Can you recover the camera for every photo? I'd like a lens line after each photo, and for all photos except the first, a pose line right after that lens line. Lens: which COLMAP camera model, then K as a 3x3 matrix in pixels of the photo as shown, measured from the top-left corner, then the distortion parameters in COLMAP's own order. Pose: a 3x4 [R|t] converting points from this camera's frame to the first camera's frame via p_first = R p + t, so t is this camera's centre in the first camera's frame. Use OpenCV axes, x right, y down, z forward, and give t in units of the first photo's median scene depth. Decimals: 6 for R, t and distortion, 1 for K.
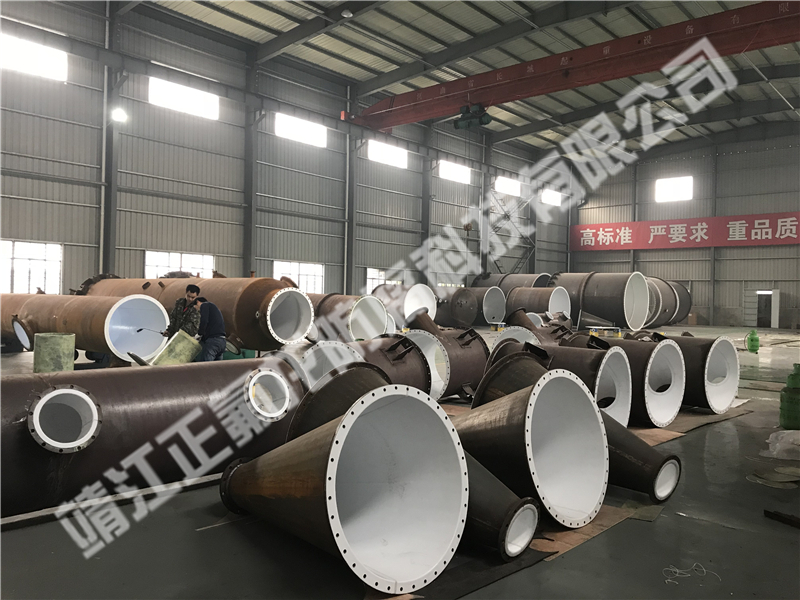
lens RADIAL K [[651.7, 0, 400.0], [0, 651.7, 300.0], [0, 0, 1]] dist [0.038063, -0.001707]
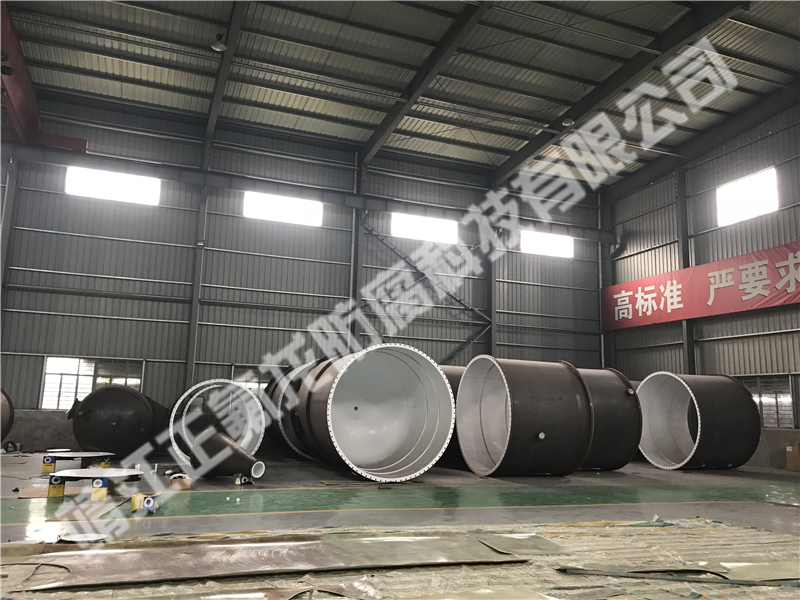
lens RADIAL K [[647.0, 0, 382.9], [0, 647.0, 311.7], [0, 0, 1]] dist [-0.003614, -0.009548]
pose [[0.894262, -0.073514, -0.441465, 0.364935], [-0.000940, 0.986106, -0.166114, 0.006719], [0.447543, 0.148964, 0.881768, 0.407401]]
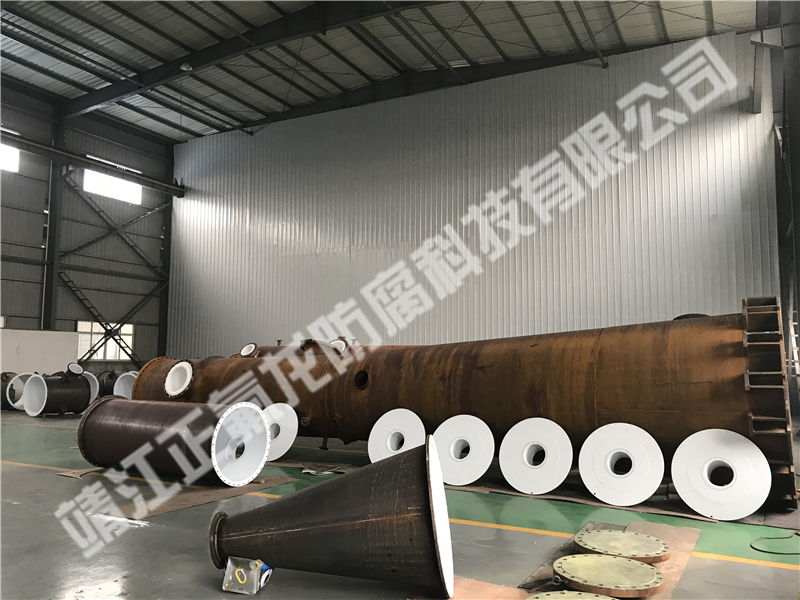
lens RADIAL K [[647.0, 0, 382.9], [0, 647.0, 311.7], [0, 0, 1]] dist [-0.003614, -0.009548]
pose [[0.964622, -0.011181, 0.263400, -0.018307], [0.029195, 0.997486, -0.064575, -0.000348], [-0.262016, 0.069980, 0.962523, -0.020130]]
